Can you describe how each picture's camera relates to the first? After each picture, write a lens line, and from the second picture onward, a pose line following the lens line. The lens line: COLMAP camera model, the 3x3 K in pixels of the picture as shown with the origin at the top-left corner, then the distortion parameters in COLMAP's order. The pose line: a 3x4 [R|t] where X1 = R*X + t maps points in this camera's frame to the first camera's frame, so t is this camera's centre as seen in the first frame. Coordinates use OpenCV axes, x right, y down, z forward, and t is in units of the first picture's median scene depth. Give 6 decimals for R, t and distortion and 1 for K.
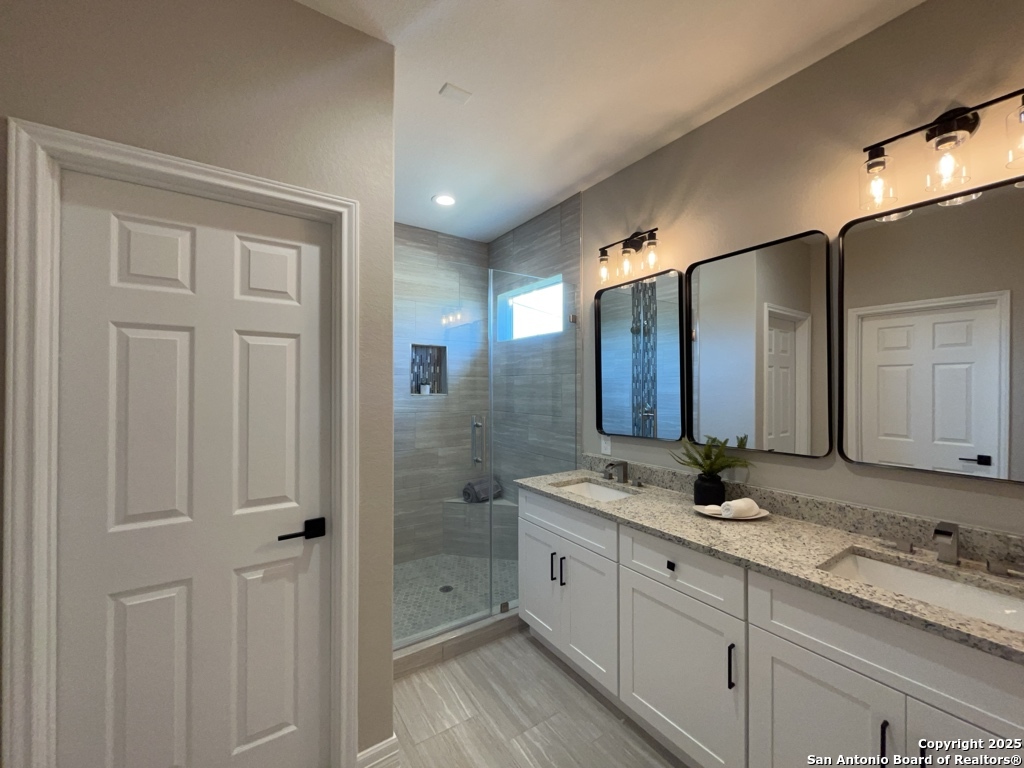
lens RADIAL K [[414.4, 0, 513.2], [0, 414.4, 383.4], [0, 0, 1]] dist [-0.003239, -0.000907]
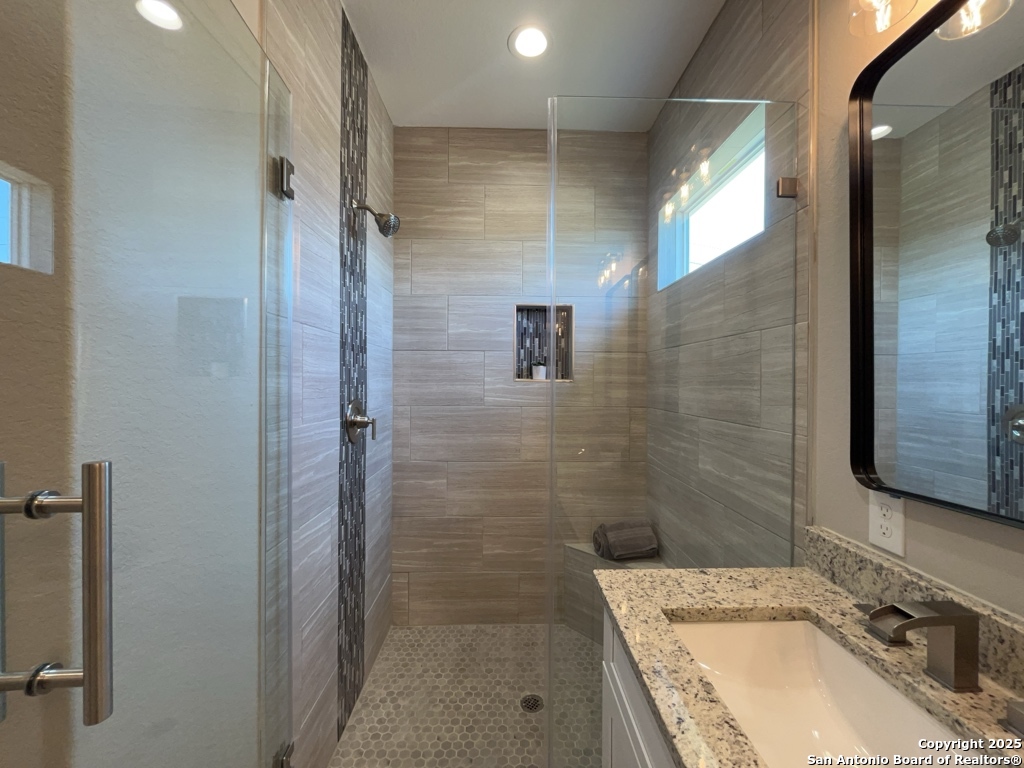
lens RADIAL K [[414.4, 0, 510.9], [0, 414.4, 383.7], [0, 0, 1]] dist [-0.003239, -0.000907]
pose [[0.842531, 0.008873, -0.538574, 0.112737], [-0.002766, 0.999922, 0.012148, 0.025587], [0.538640, -0.008745, 0.842491, 0.425587]]
